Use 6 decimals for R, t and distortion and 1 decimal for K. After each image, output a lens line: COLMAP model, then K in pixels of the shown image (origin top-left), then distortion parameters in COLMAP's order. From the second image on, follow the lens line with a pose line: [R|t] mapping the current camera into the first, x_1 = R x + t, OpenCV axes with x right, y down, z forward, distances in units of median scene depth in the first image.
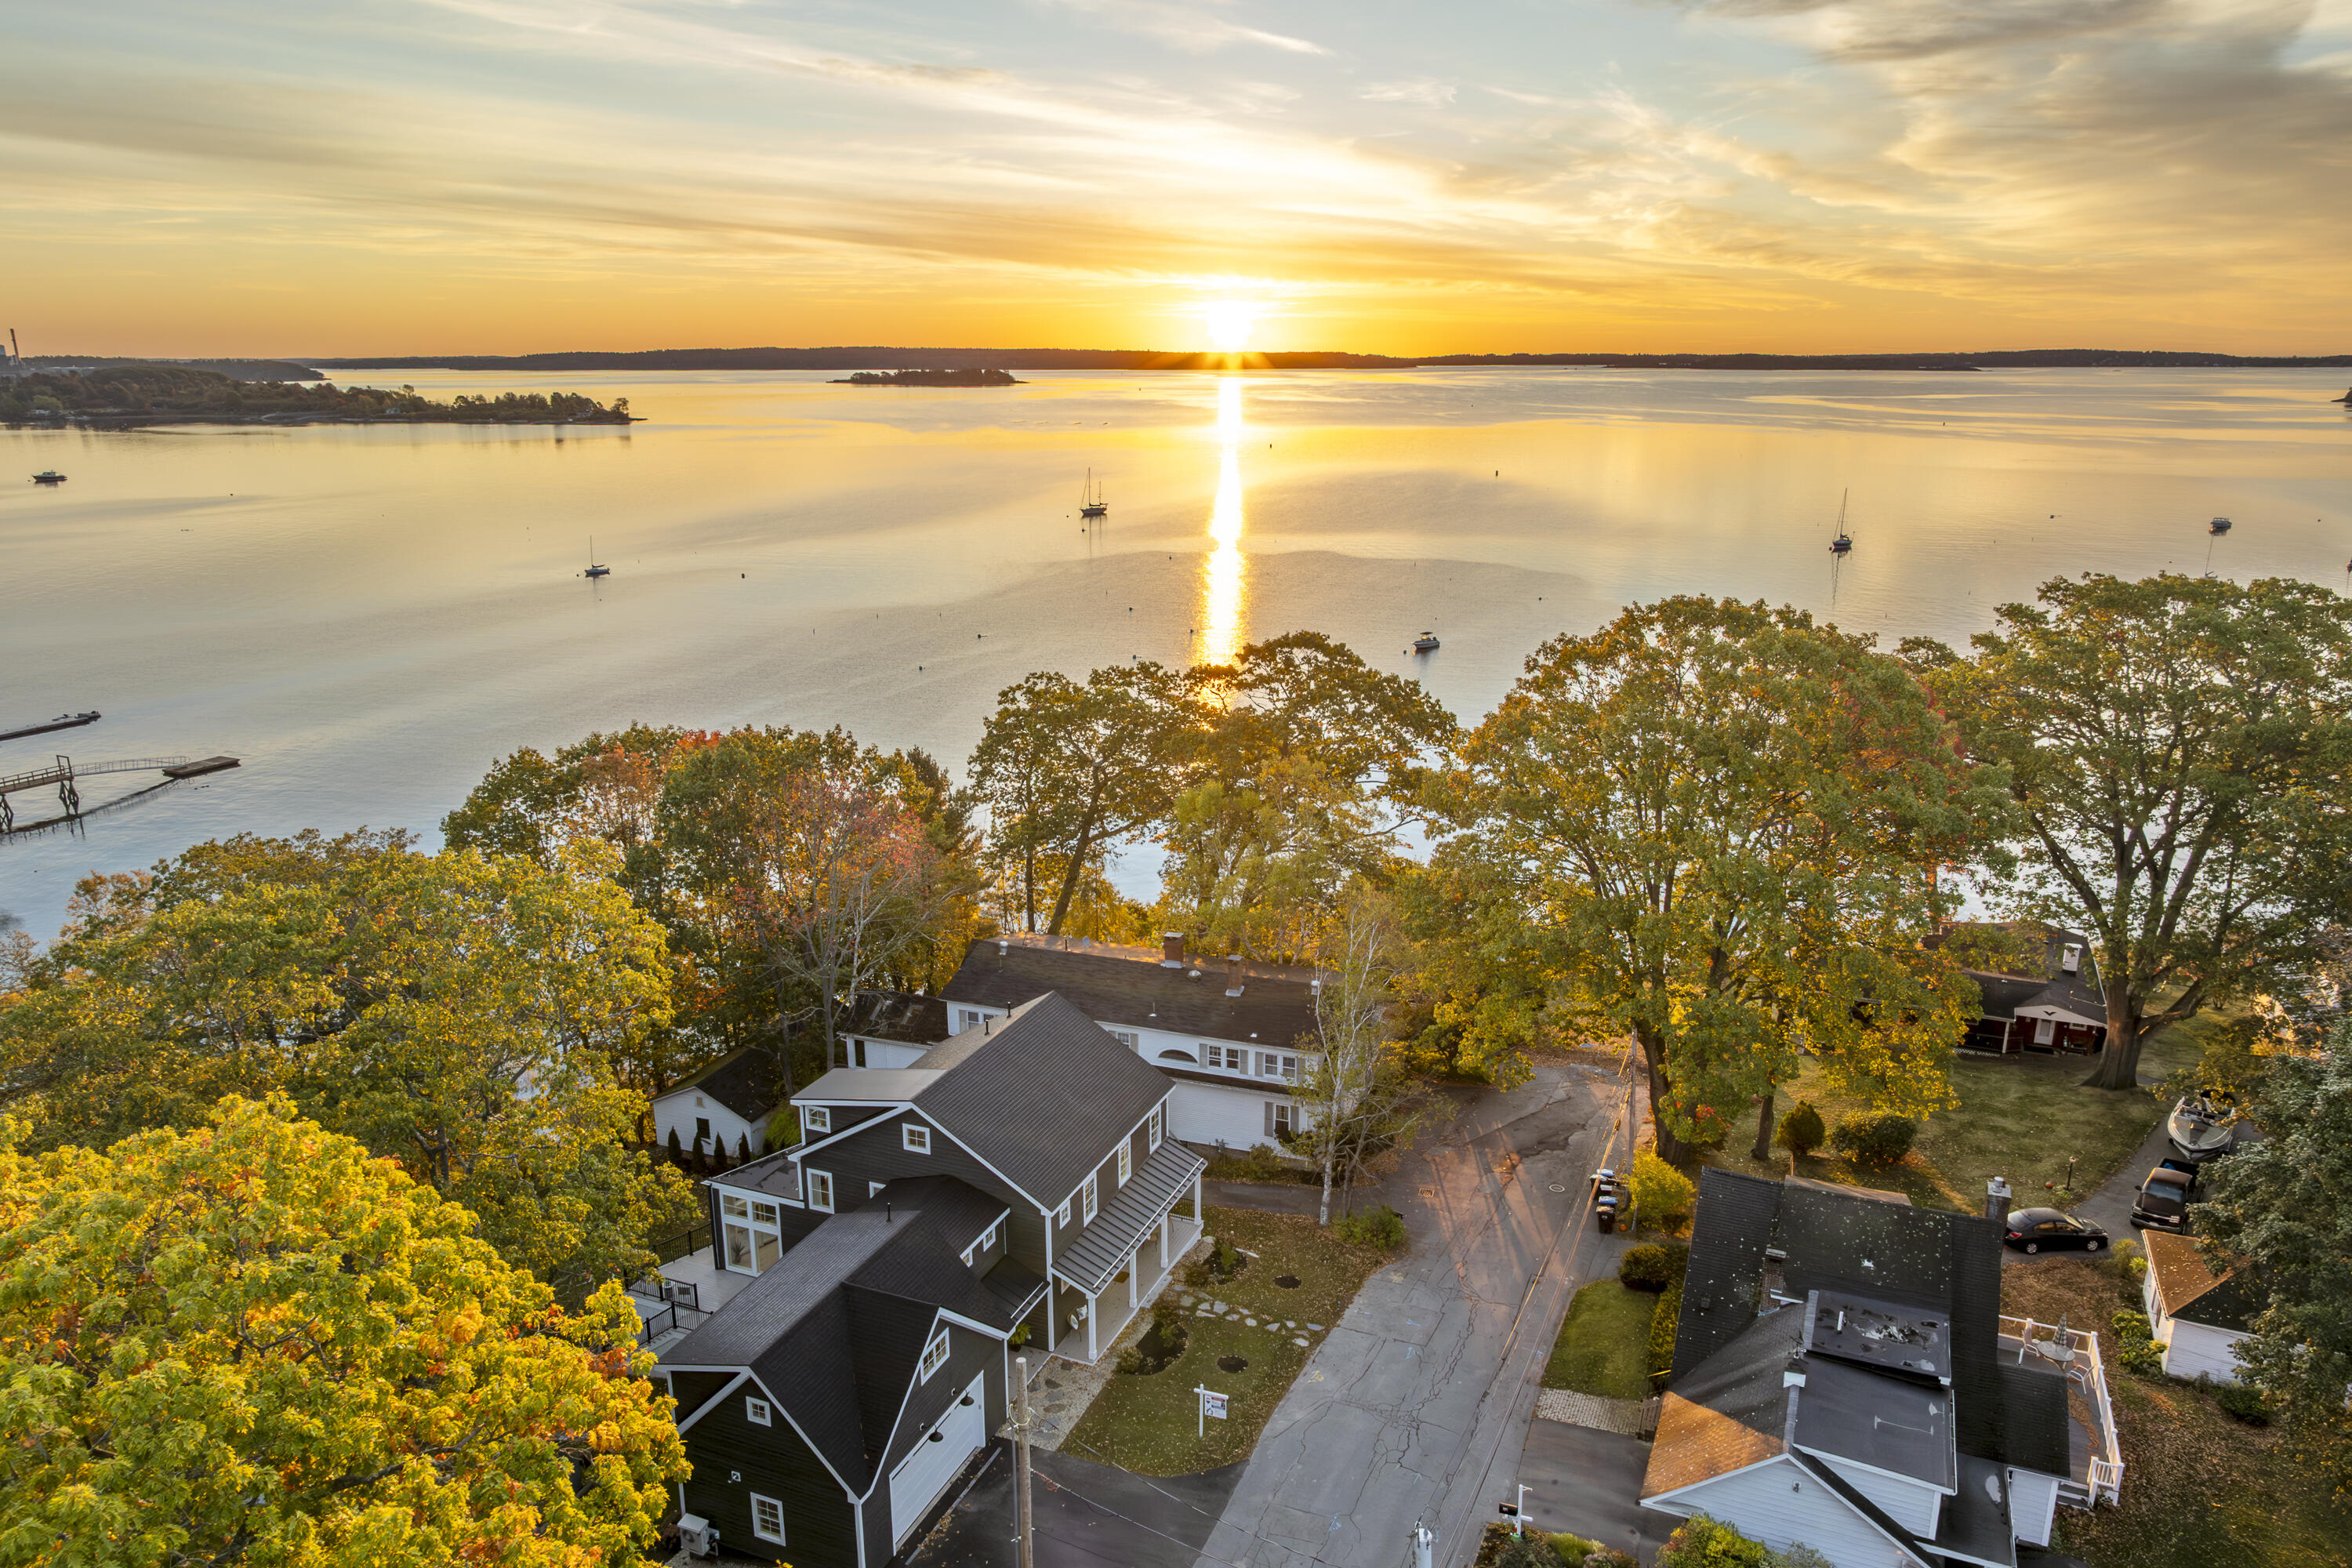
lens RADIAL K [[1626.8, 0, 1186.1], [0, 1626.8, 800.0], [0, 0, 1]] dist [-0.006402, -0.002900]
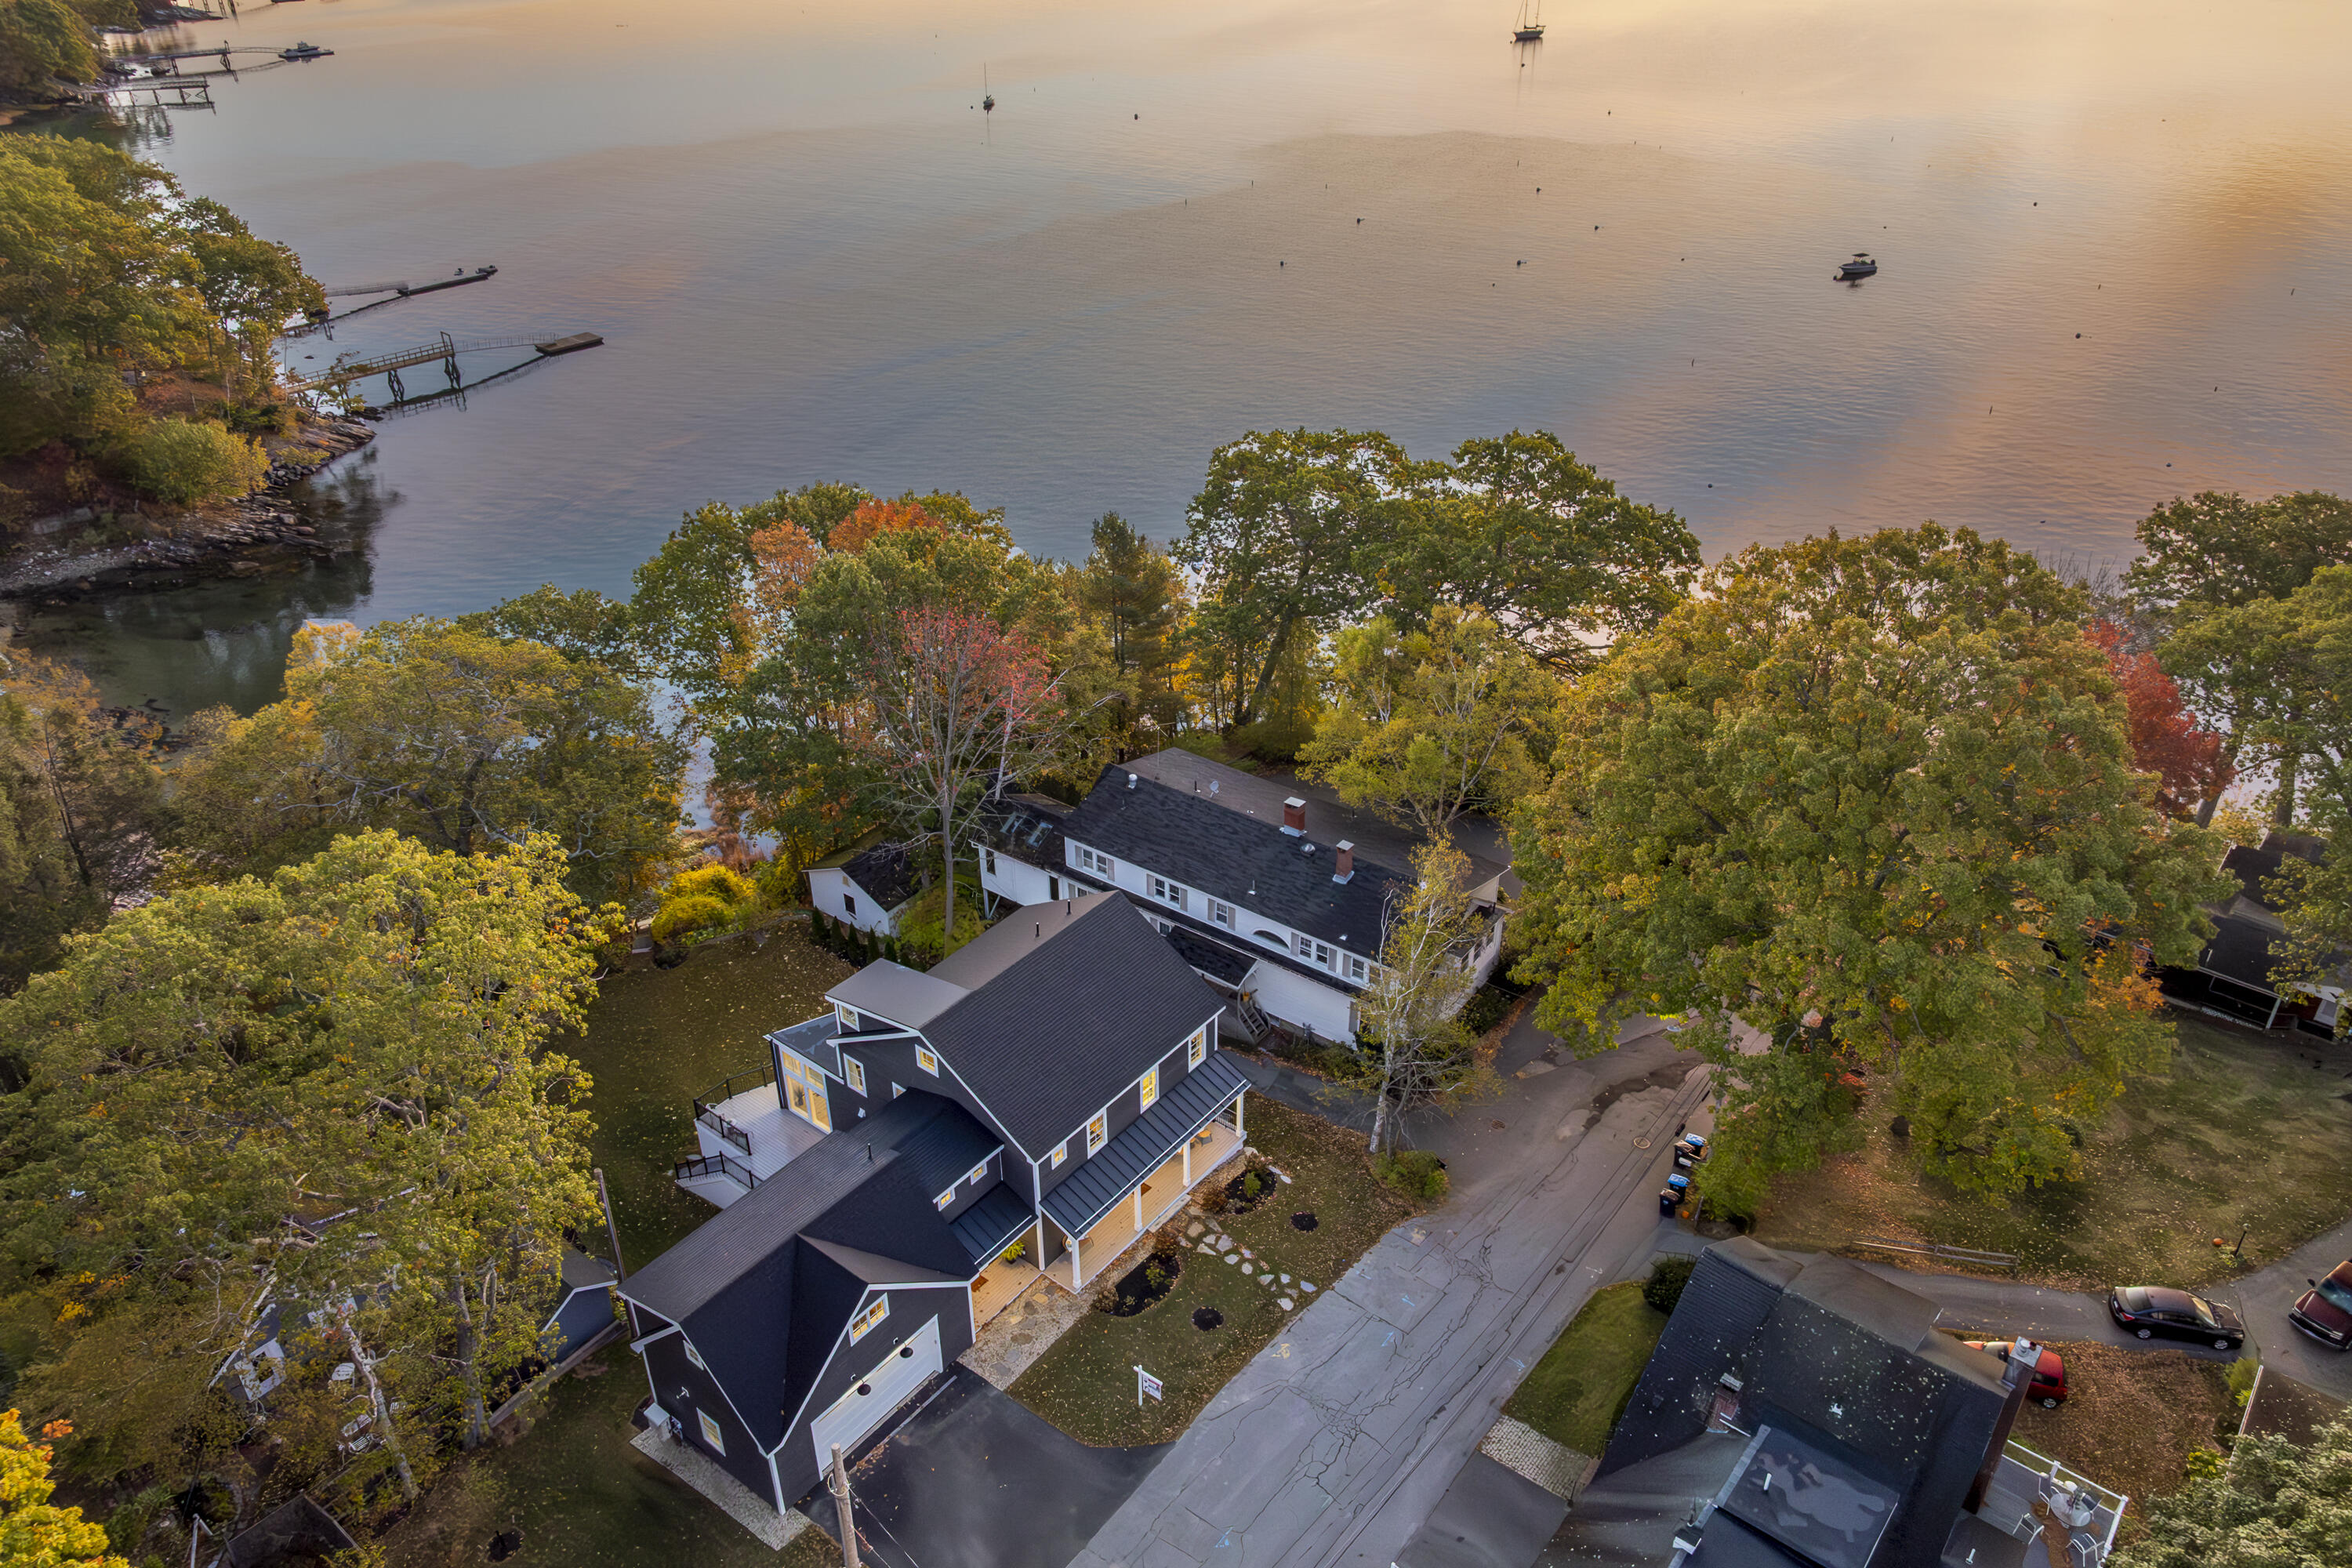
lens RADIAL K [[1679.8, 0, 1176.0], [0, 1679.8, 784.0], [0, 0, 1]] dist [-0.002149, -0.003215]
pose [[0.966346, 0.132384, -0.220569, 0.179850], [-0.073647, 0.963903, 0.255867, -0.222007], [0.246480, -0.231012, 0.941213, 0.076110]]
